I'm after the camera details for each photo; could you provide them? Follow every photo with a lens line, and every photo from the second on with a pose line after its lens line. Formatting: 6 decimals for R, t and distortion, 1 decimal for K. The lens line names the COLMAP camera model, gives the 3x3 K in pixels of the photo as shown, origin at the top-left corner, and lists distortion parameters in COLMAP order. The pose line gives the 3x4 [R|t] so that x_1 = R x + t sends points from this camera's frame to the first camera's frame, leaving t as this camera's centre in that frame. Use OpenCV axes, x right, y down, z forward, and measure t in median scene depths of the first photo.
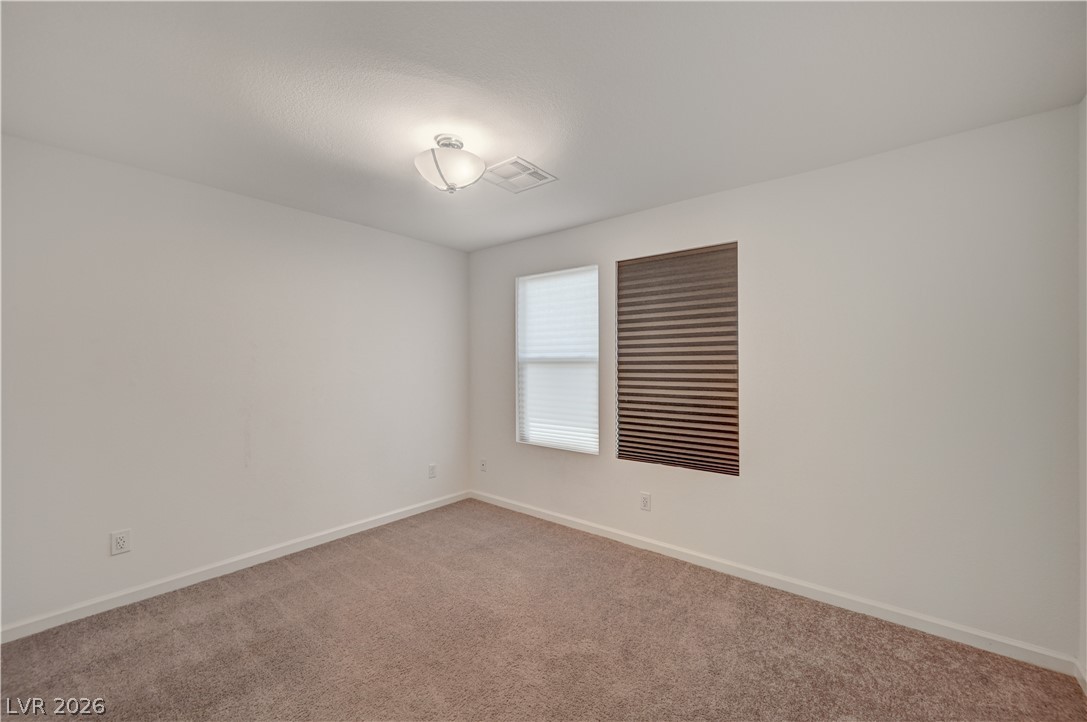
lens RADIAL K [[434.3, 0, 544.1], [0, 434.3, 362.2], [0, 0, 1]] dist [0.000962, -0.000063]
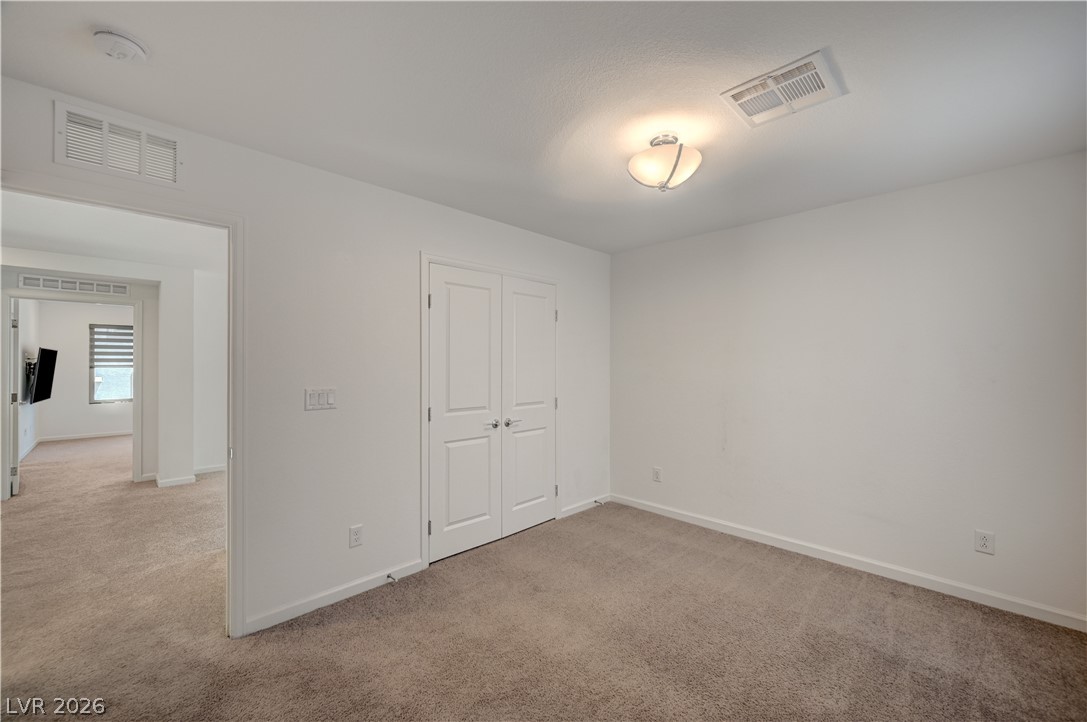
lens RADIAL K [[434.3, 0, 542.2], [0, 434.3, 365.1], [0, 0, 1]] dist [0.000962, -0.000063]
pose [[-0.098878, 0.012922, -0.995016, 0.536761], [0.006044, 0.999905, 0.012385, -0.017585], [0.995081, -0.004789, -0.098946, 0.561996]]
